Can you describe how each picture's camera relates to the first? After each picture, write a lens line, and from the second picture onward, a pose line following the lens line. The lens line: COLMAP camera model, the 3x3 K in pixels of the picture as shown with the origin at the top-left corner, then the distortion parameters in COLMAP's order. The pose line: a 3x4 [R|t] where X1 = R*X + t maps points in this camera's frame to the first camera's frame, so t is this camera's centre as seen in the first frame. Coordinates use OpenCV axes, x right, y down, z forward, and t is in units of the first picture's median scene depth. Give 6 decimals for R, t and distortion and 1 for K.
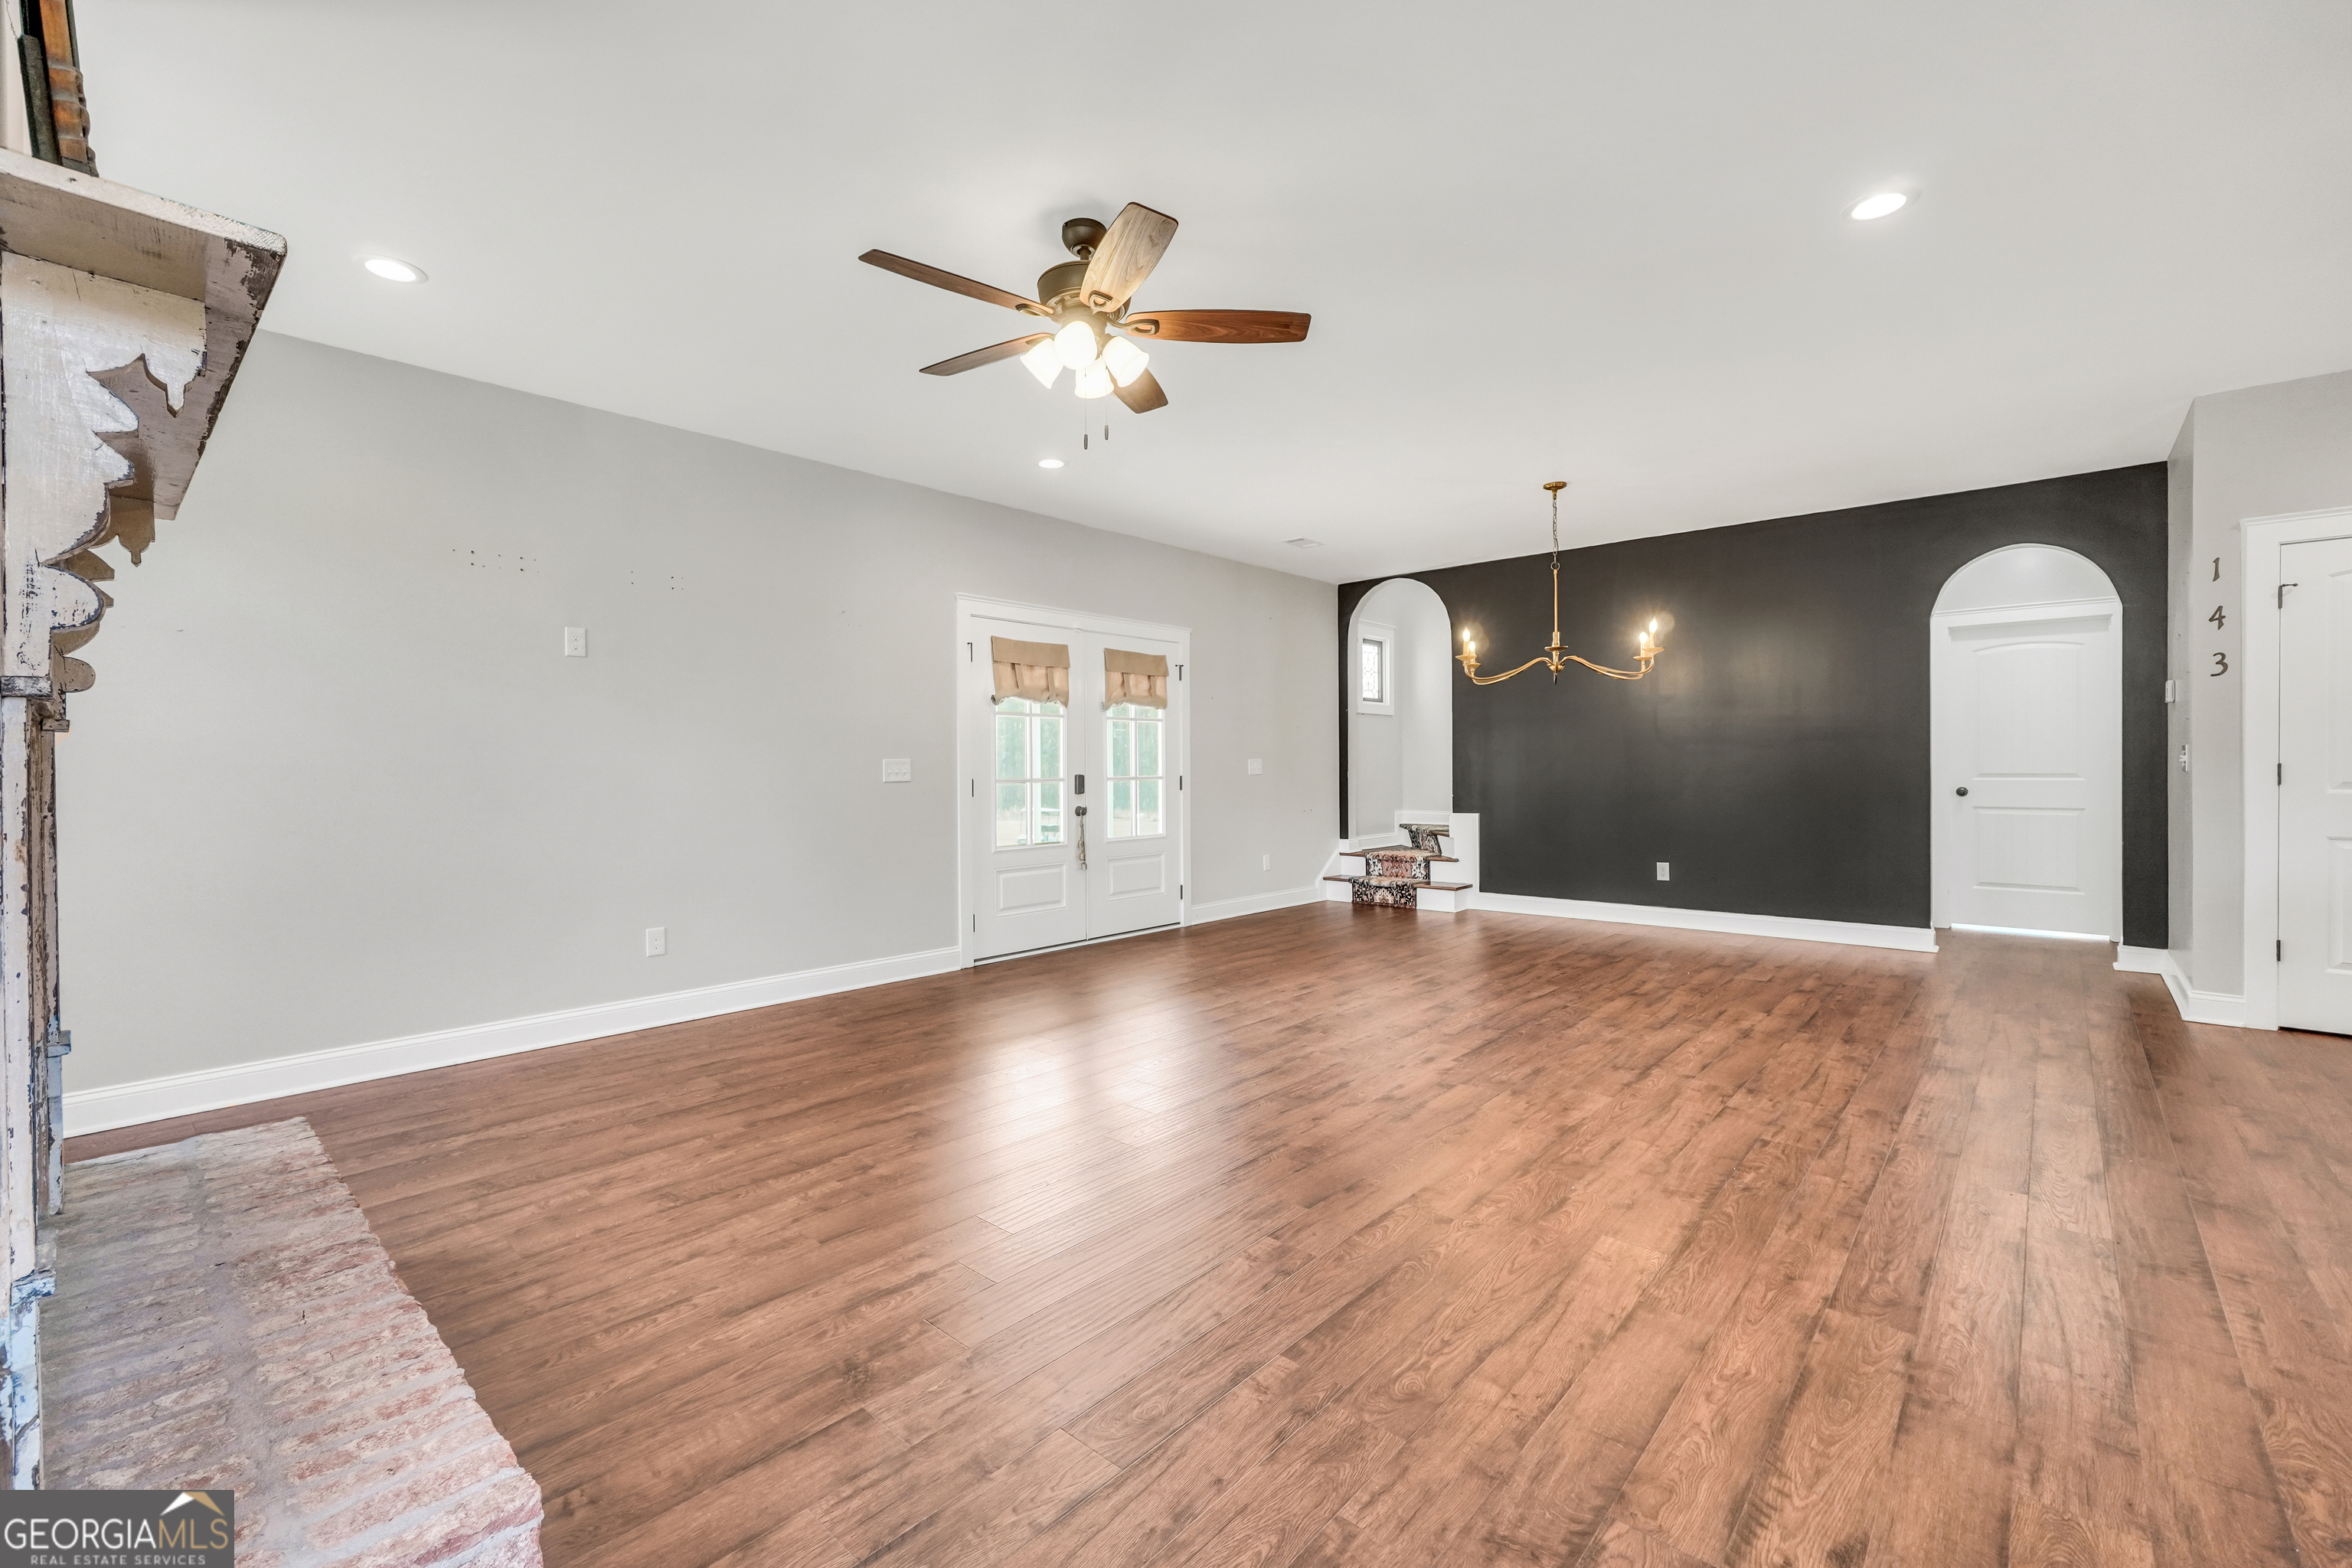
lens RADIAL K [[997.5, 0, 1162.6], [0, 997.5, 774.3], [0, 0, 1]] dist [-0.015899, 0.007018]
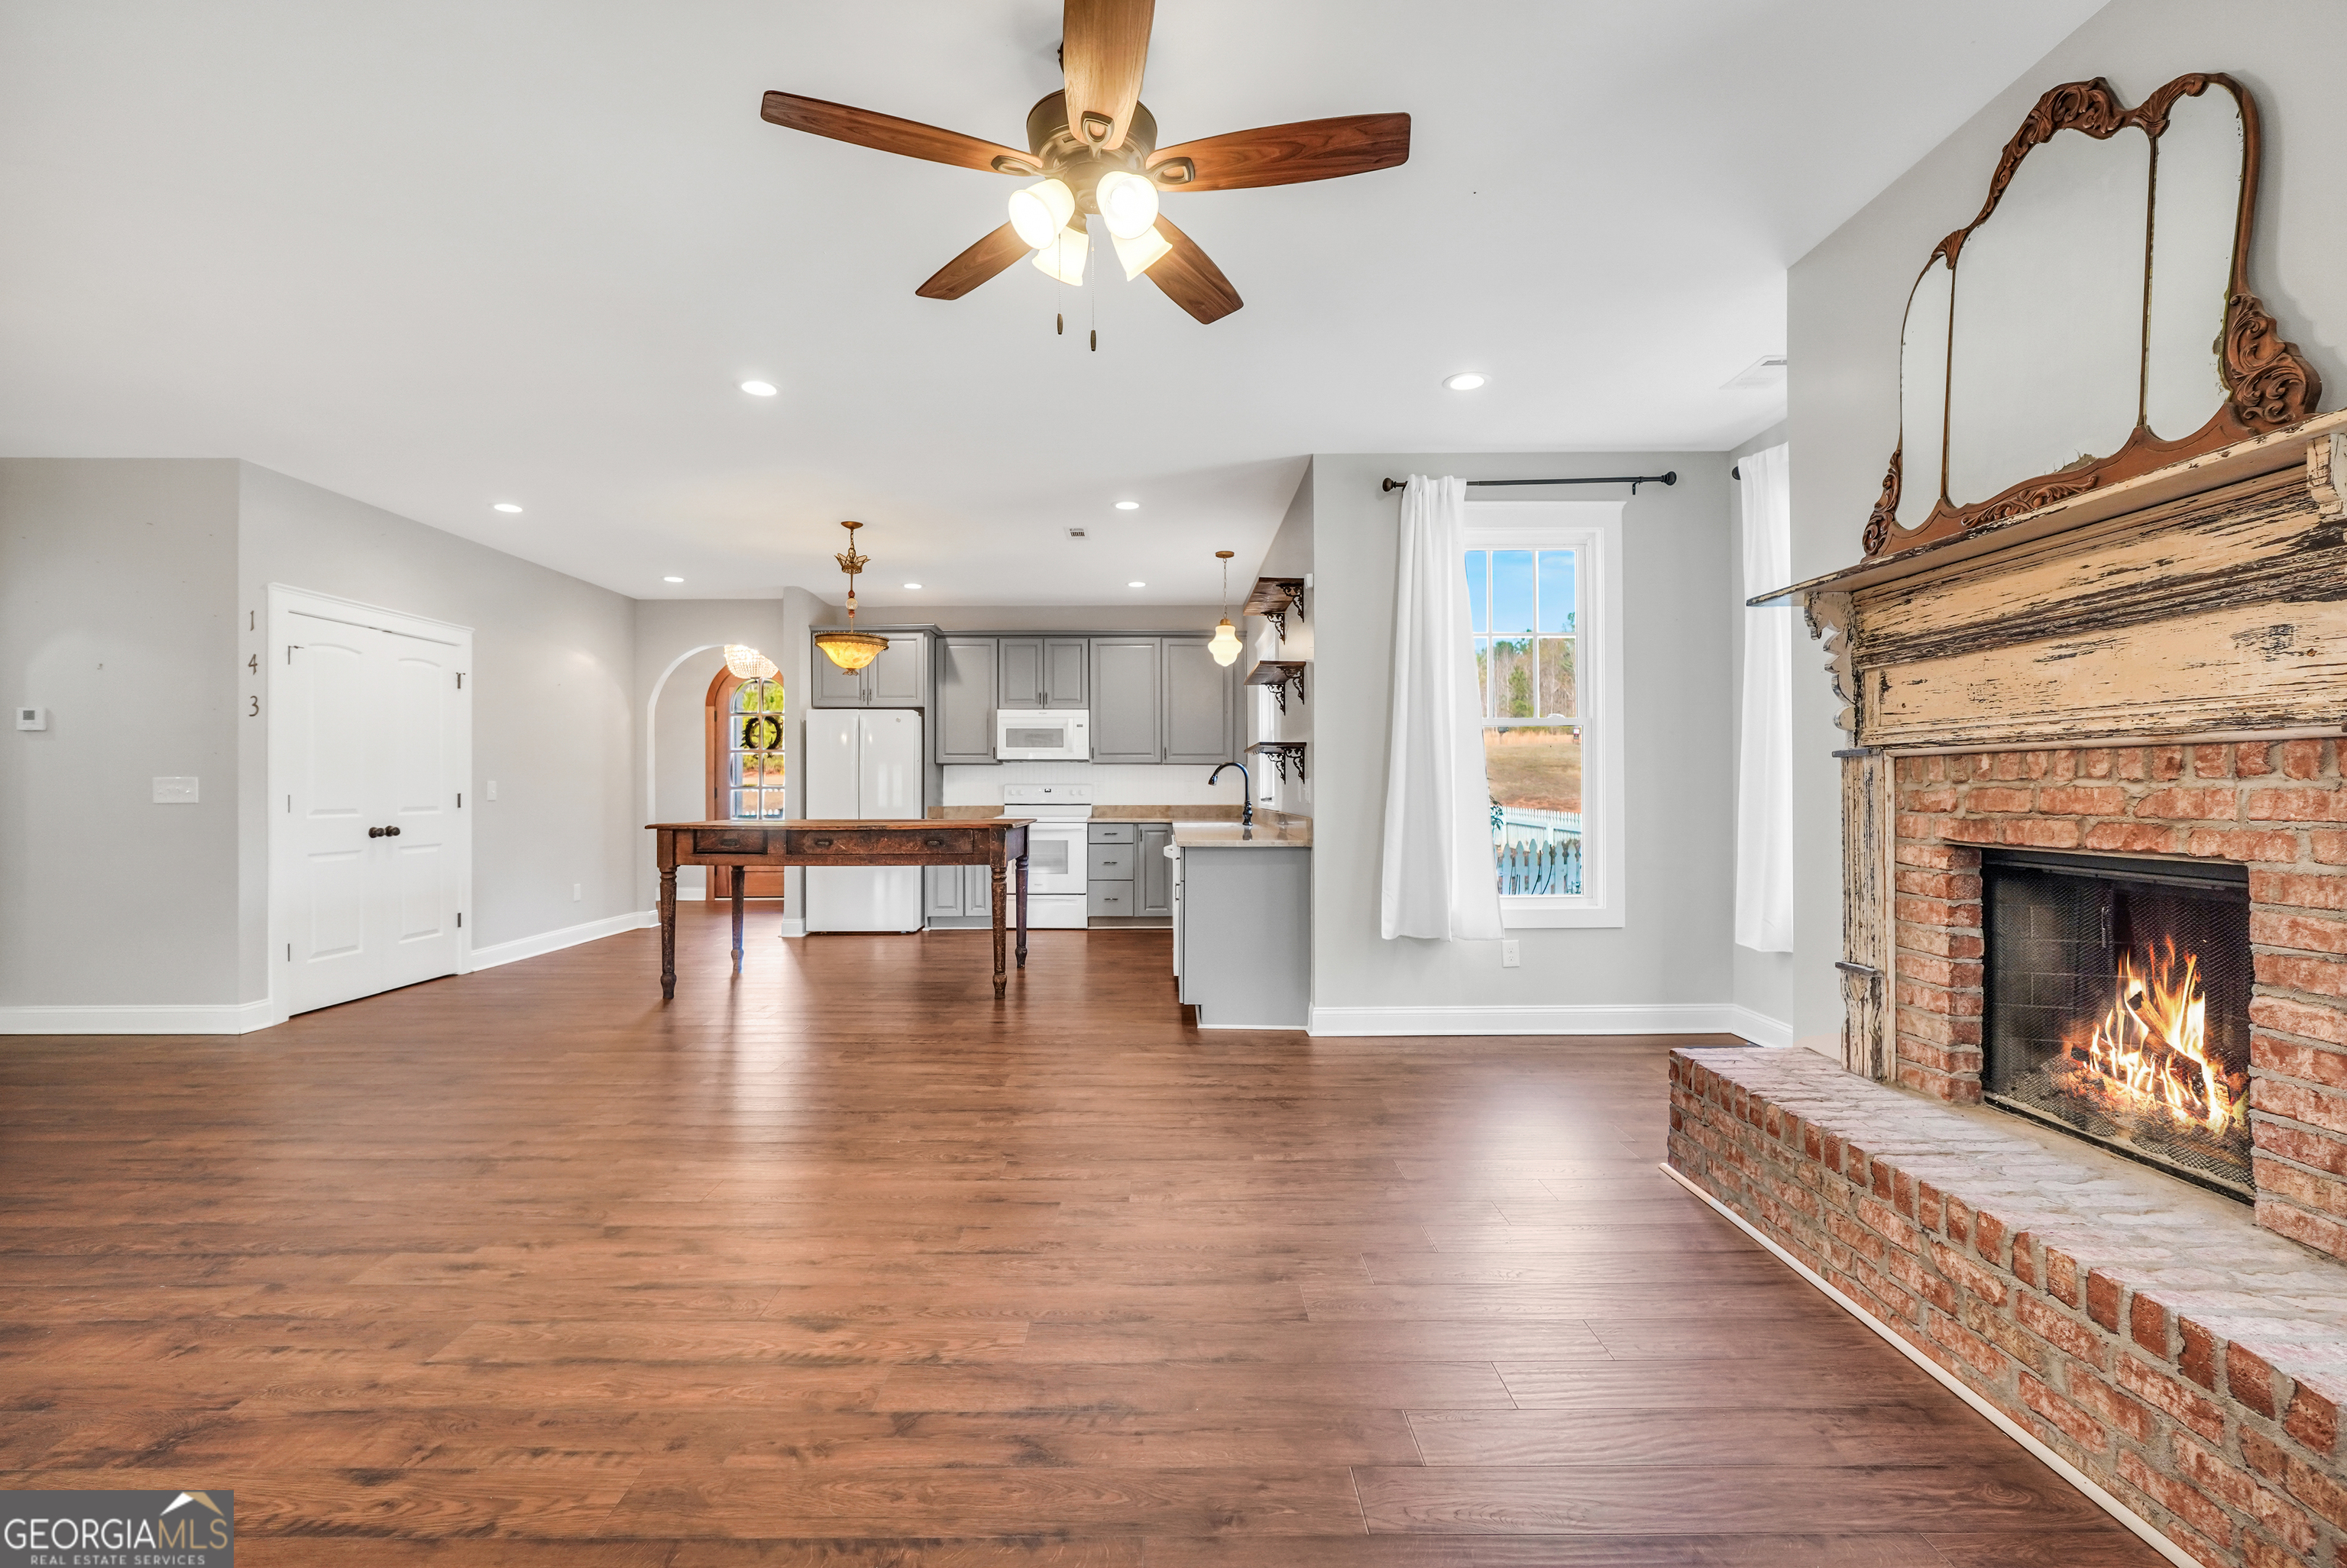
lens RADIAL K [[995.2, 0, 1160.1], [0, 995.2, 774.4], [0, 0, 1]] dist [-0.015899, 0.007018]
pose [[-0.670405, 0.018211, 0.741772, -0.443959], [0.015657, 0.999823, -0.010396, -0.006605], [-0.741830, 0.004644, -0.670571, 0.999033]]
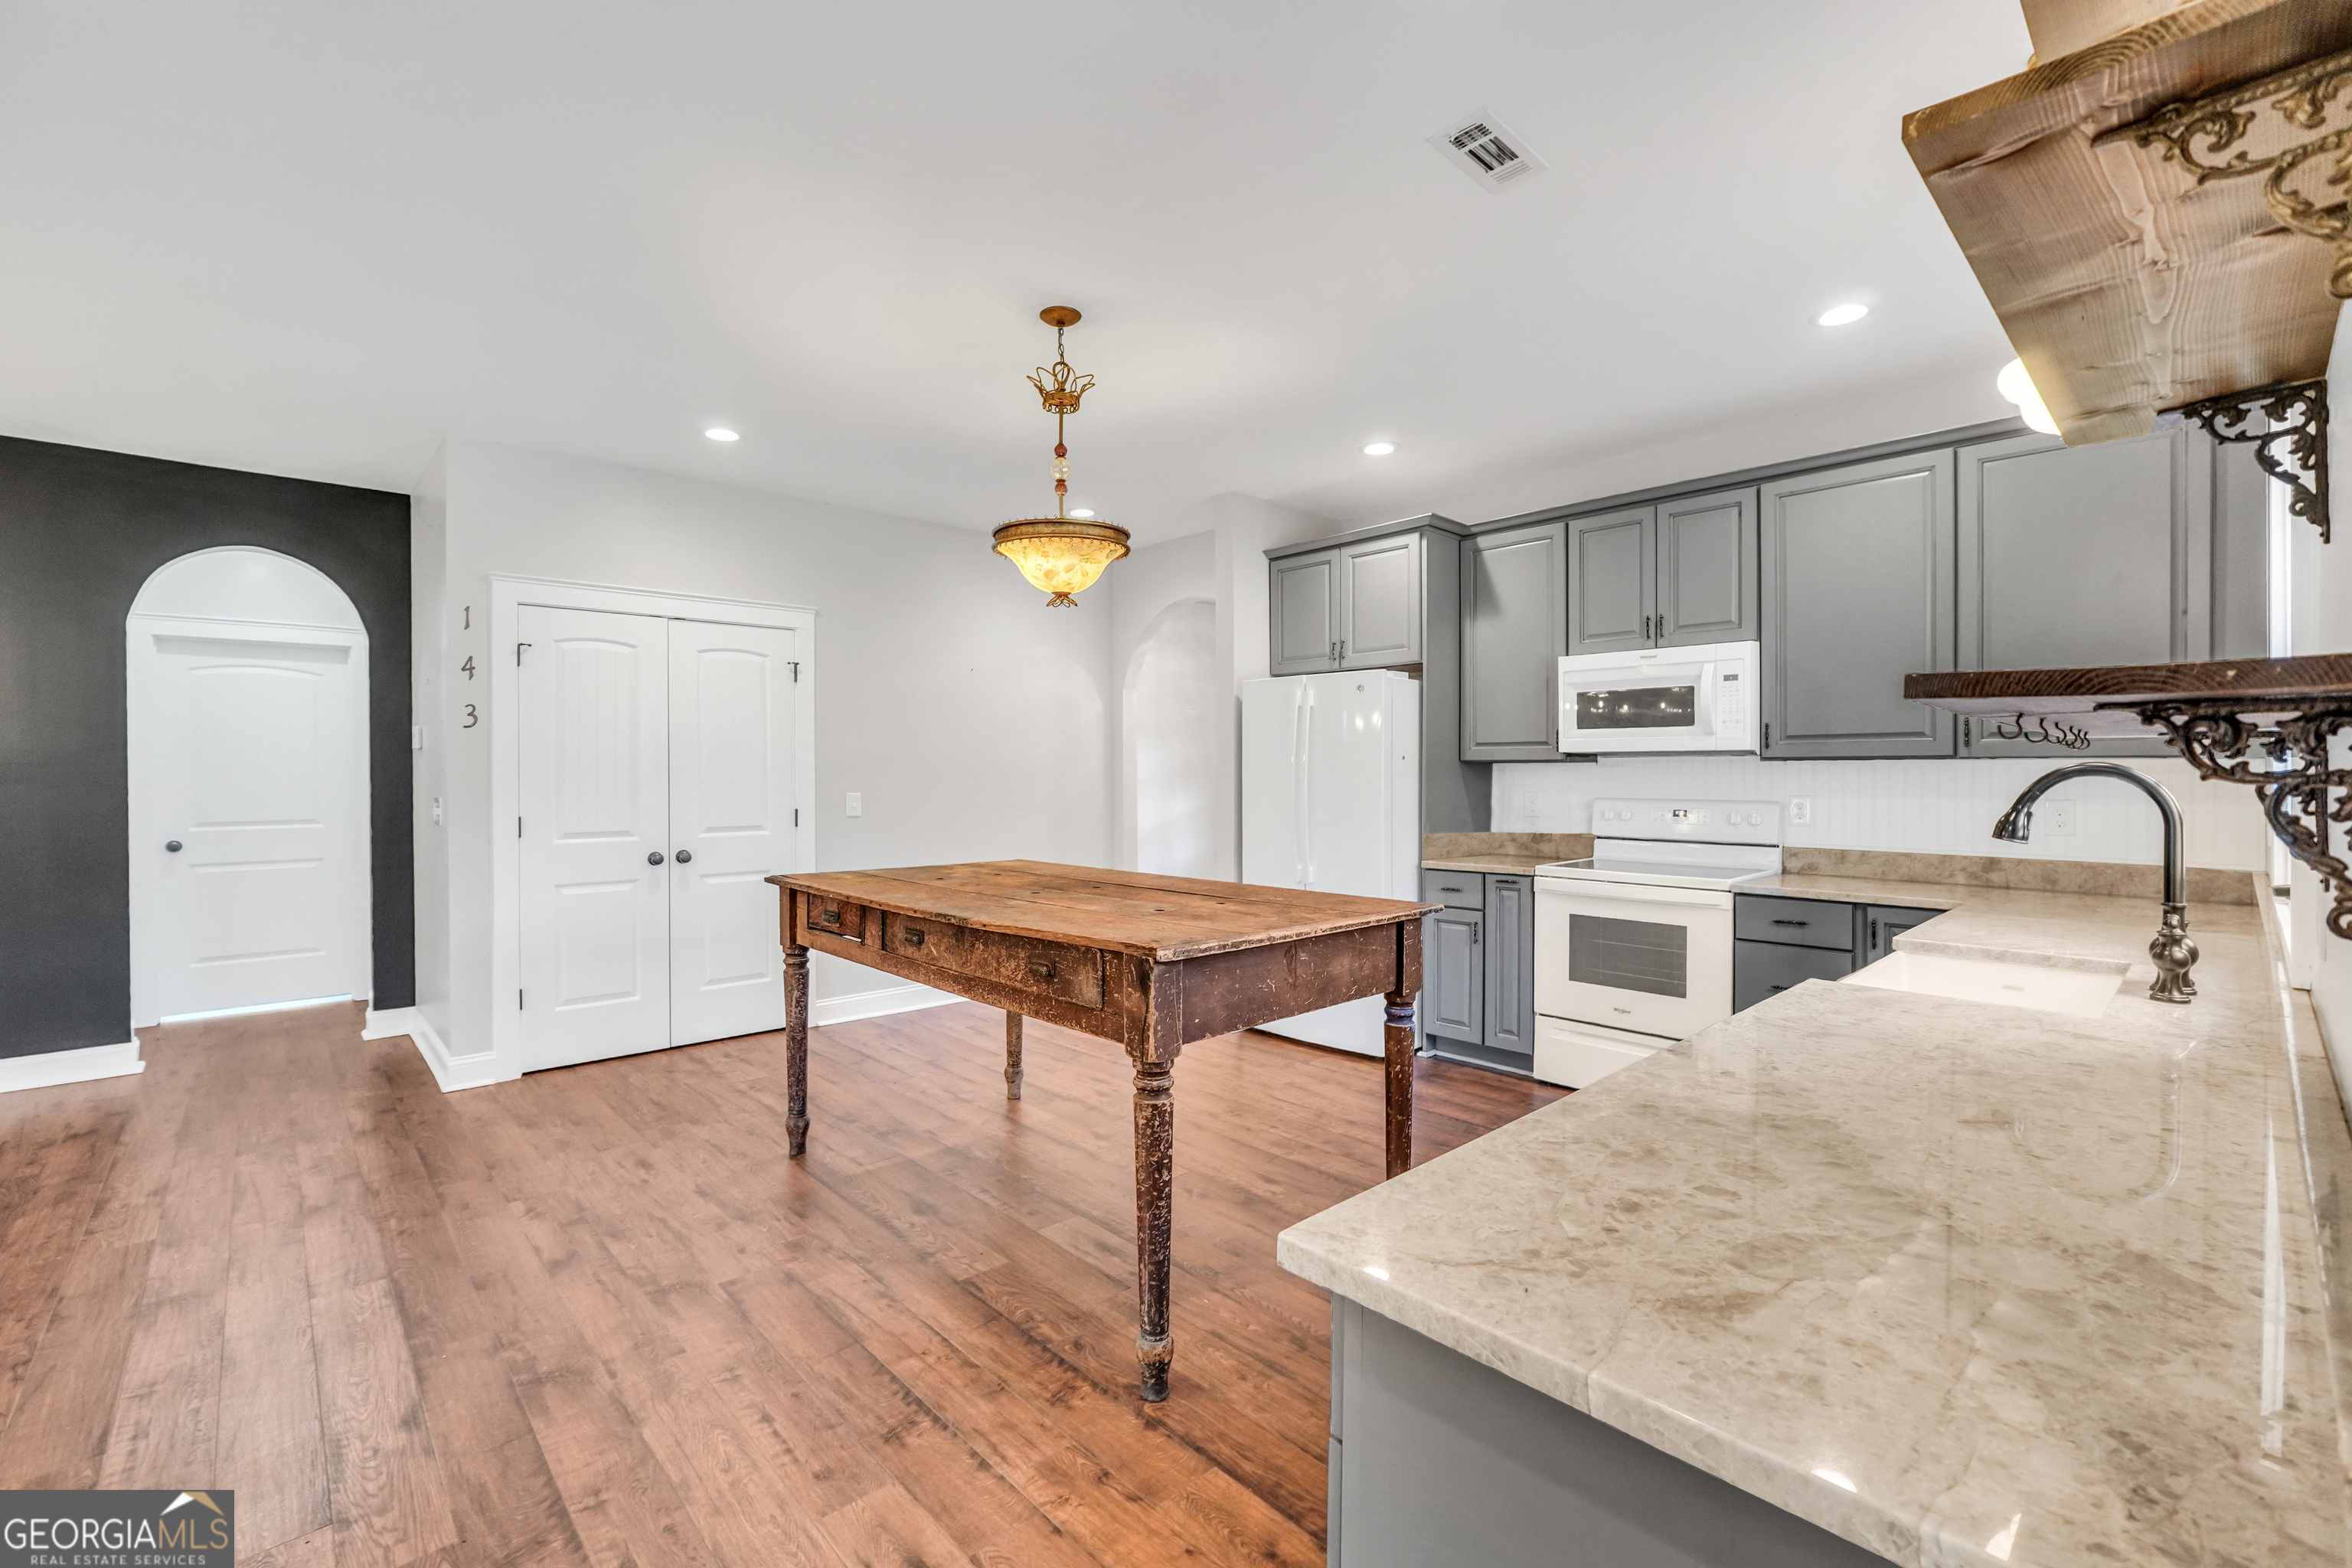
lens RADIAL K [[997.5, 0, 1162.6], [0, 997.5, 774.3], [0, 0, 1]] dist [-0.015899, 0.007018]
pose [[0.096494, 0.003514, 0.995327, 0.165575], [0.013879, 0.999892, -0.004876, -0.040138], [-0.995237, 0.014284, 0.096435, 0.231190]]
